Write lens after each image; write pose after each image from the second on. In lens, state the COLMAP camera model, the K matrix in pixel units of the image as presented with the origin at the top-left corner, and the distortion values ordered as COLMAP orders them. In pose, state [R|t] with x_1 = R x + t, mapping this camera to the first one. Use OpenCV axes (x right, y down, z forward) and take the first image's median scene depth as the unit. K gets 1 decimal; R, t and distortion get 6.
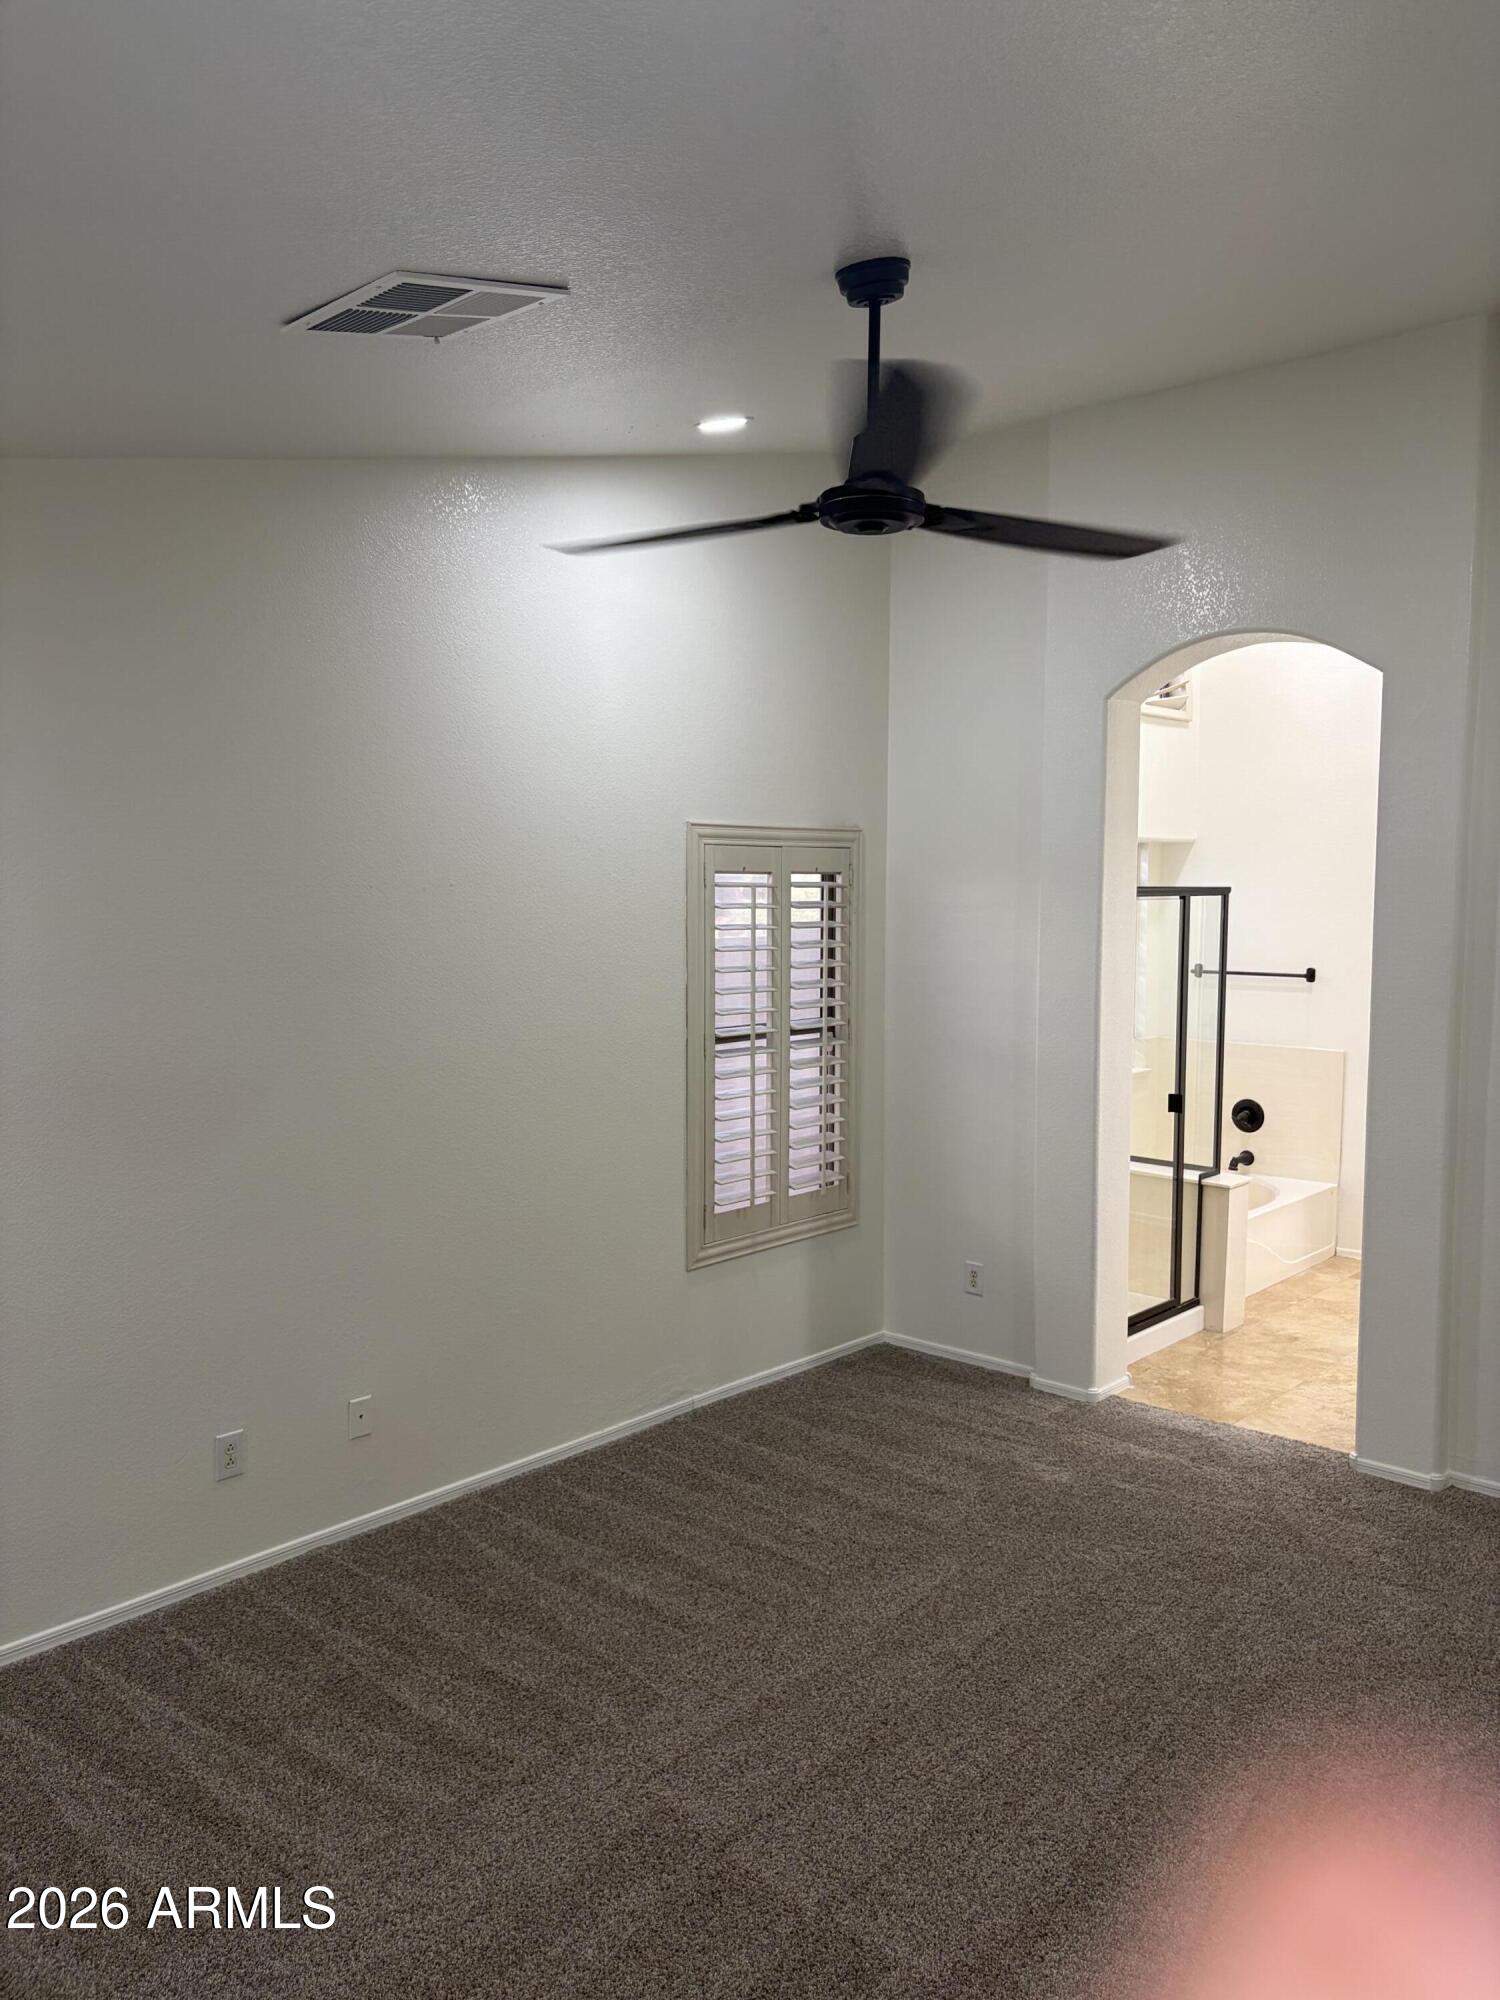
lens RADIAL K [[1521.3, 0, 749.5], [0, 1521.3, 991.3], [0, 0, 1]] dist [0.036099, -0.045801]
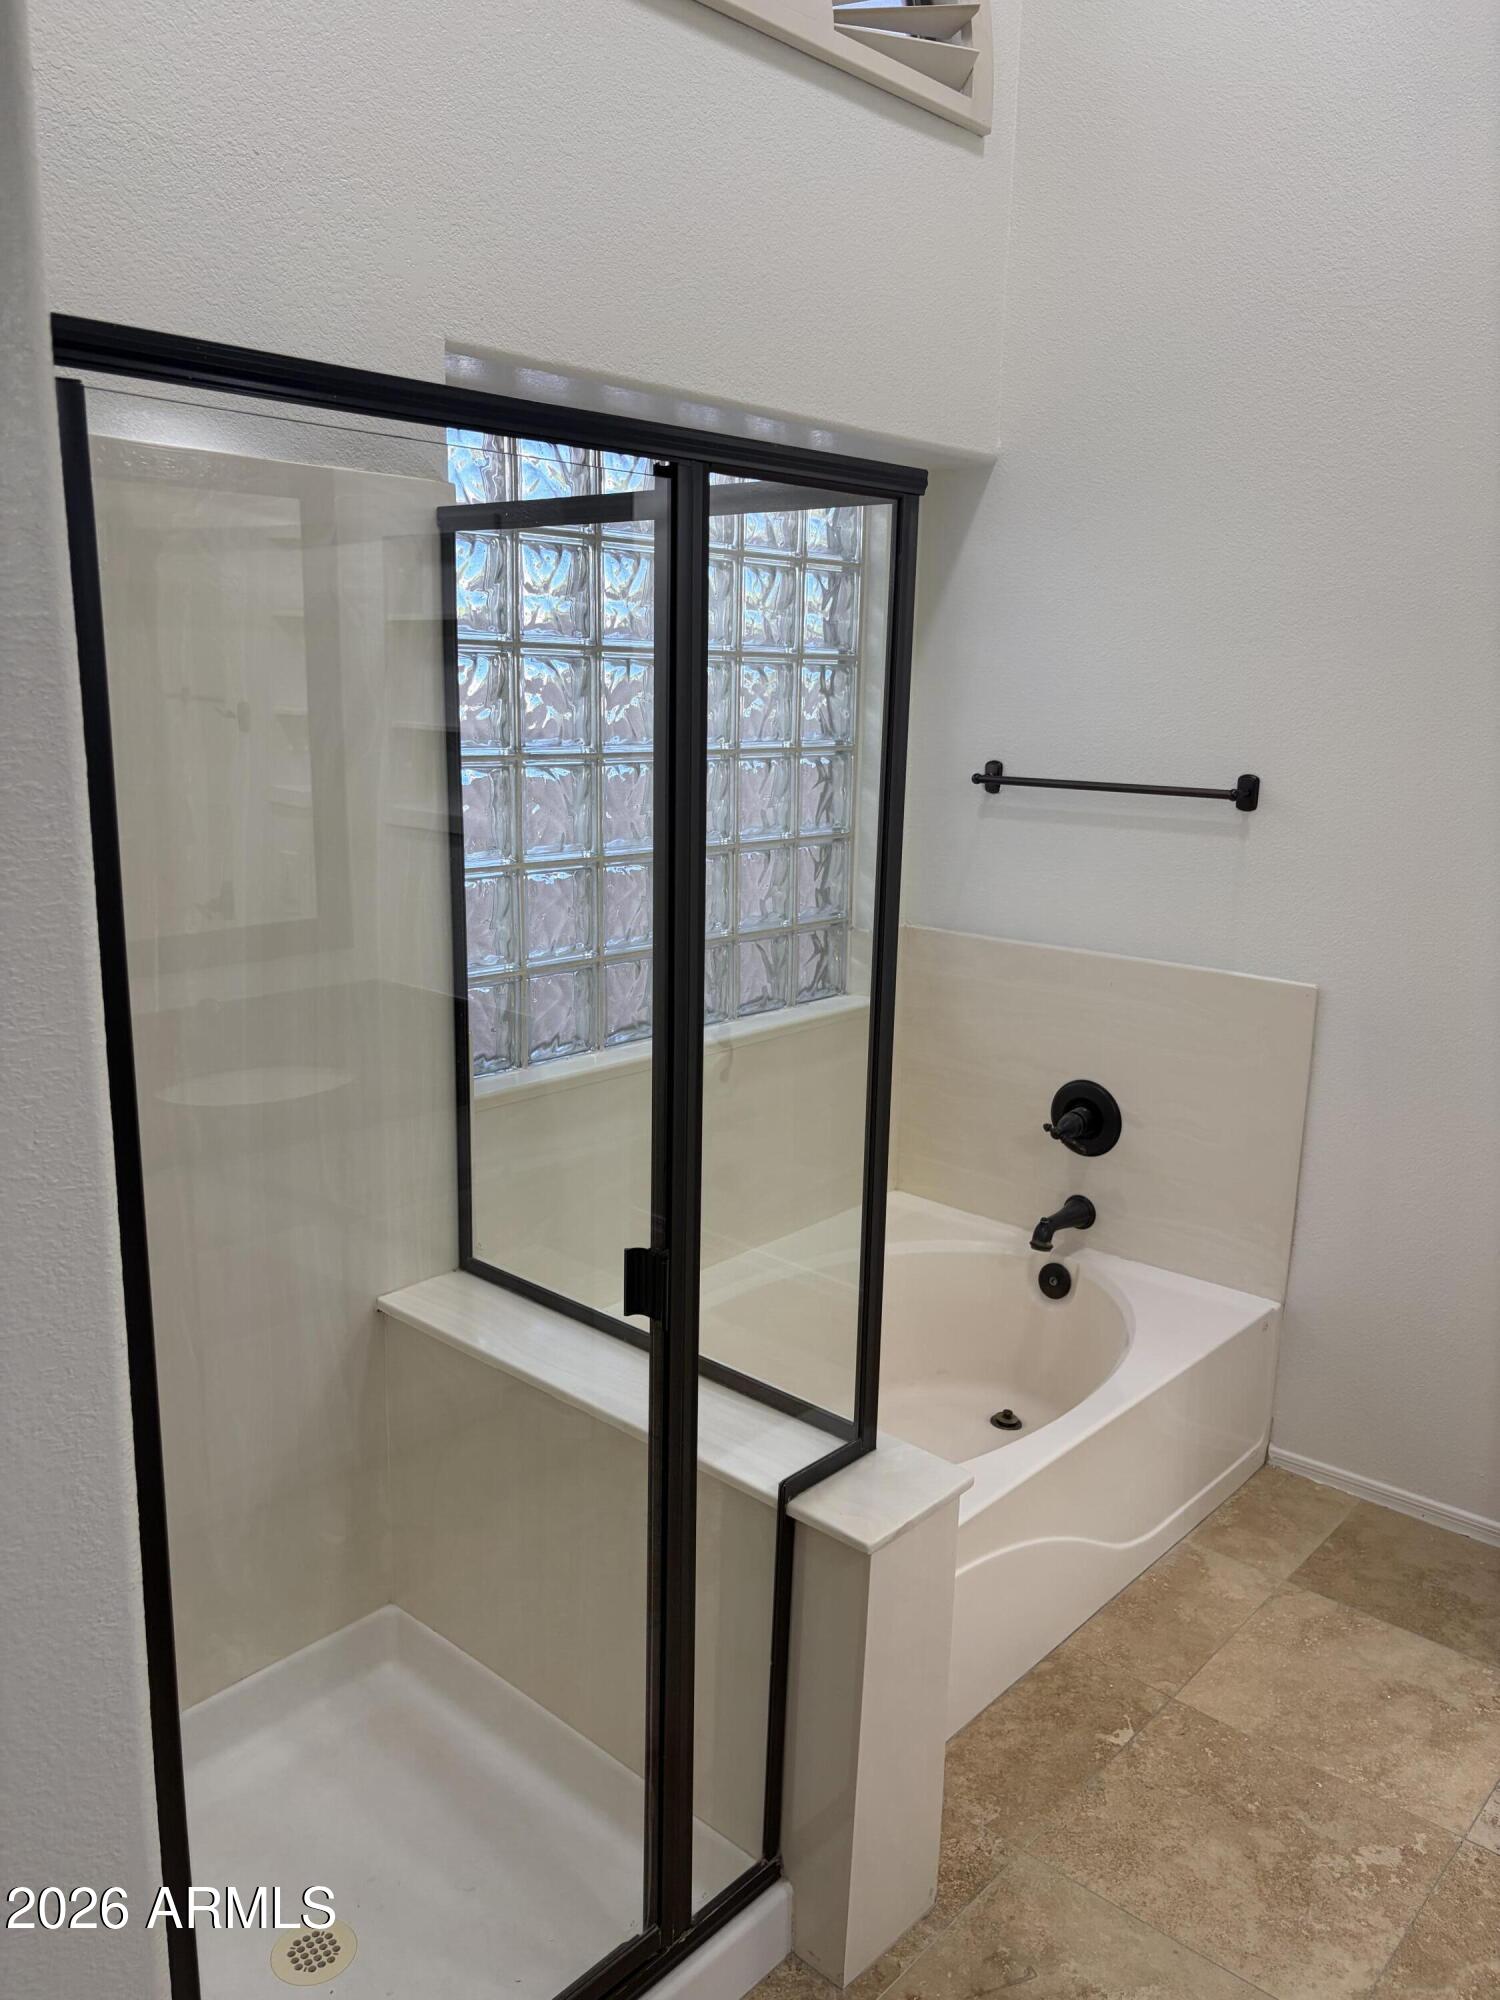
lens RADIAL K [[1521.3, 0, 735.4], [0, 1521.3, 986.4], [0, 0, 1]] dist [0.036099, -0.045801]
pose [[0.999817, 0.019144, 0.000018, 0.310612], [-0.018990, 0.991660, 0.127477, -0.011806], [0.002423, -0.127454, 0.991841, 0.790618]]
